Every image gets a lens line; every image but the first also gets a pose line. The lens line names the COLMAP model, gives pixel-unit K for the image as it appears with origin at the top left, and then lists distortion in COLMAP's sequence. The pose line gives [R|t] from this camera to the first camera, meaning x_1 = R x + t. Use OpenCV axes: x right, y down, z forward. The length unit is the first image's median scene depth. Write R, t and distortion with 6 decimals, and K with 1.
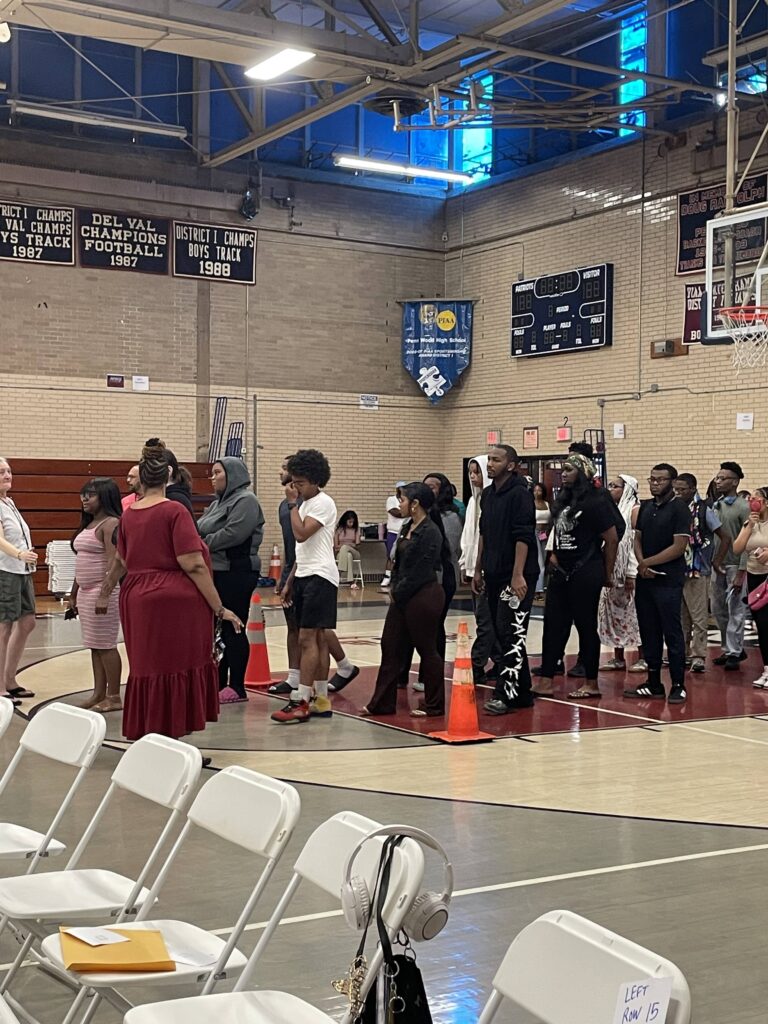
lens RADIAL K [[1431.1, 0, 384.1], [0, 1431.1, 516.7], [0, 0, 1]] dist [-0.251110, 0.000000]
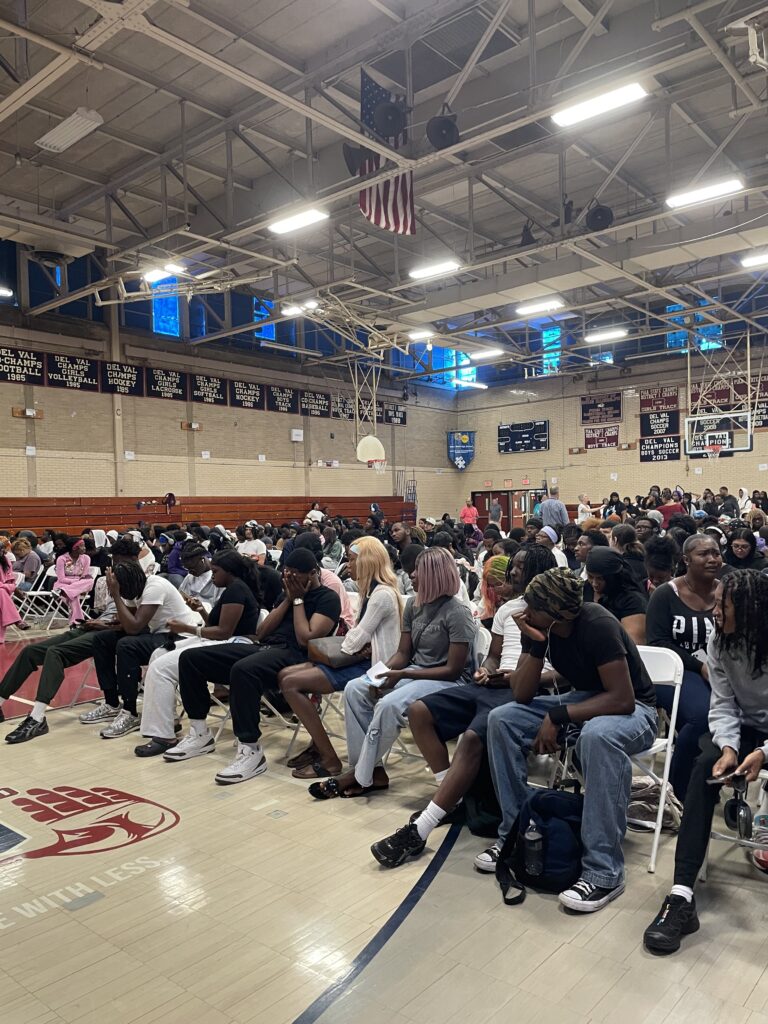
lens RADIAL K [[802.0, 0, 383.4], [0, 802.0, 511.9], [0, 0, 1]] dist [0.035718, -0.005858]
pose [[0.948791, -0.039206, 0.313461, -0.595943], [0.042070, 0.999112, -0.002372, -0.006319], [-0.313089, 0.015438, 0.949598, -0.373446]]
